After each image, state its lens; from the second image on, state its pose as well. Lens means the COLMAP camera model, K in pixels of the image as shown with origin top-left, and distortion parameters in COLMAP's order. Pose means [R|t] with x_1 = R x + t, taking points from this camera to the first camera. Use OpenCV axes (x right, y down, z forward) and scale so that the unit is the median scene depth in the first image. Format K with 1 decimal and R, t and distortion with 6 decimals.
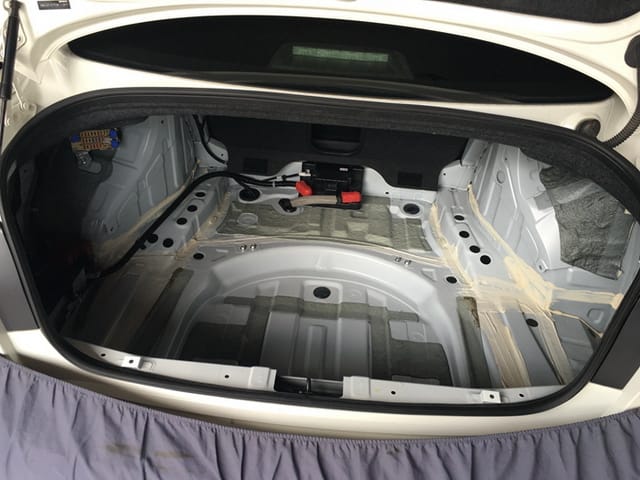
lens RADIAL K [[546.9, 0, 320.0], [0, 546.9, 240.0], [0, 0, 1]] dist [-0.007227, -0.000952]
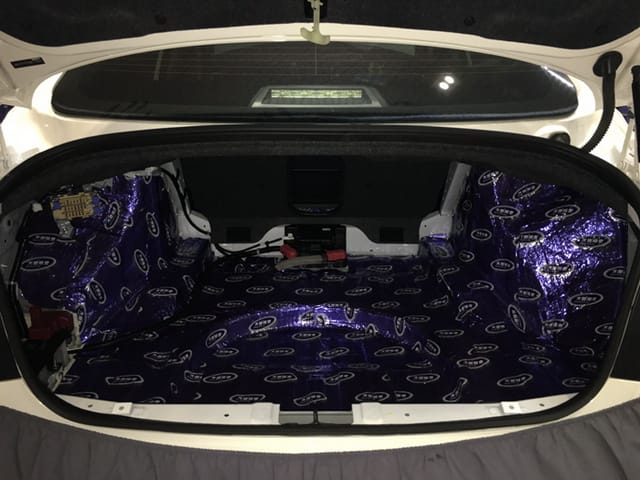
lens RADIAL K [[546.9, 0, 320.0], [0, 546.9, 240.0], [0, 0, 1]] dist [-0.007227, -0.000952]
pose [[0.995259, -0.083693, 0.049550, -0.033619], [0.091915, 0.975923, -0.197804, 0.150913], [-0.031802, 0.201421, 0.978988, 0.030670]]
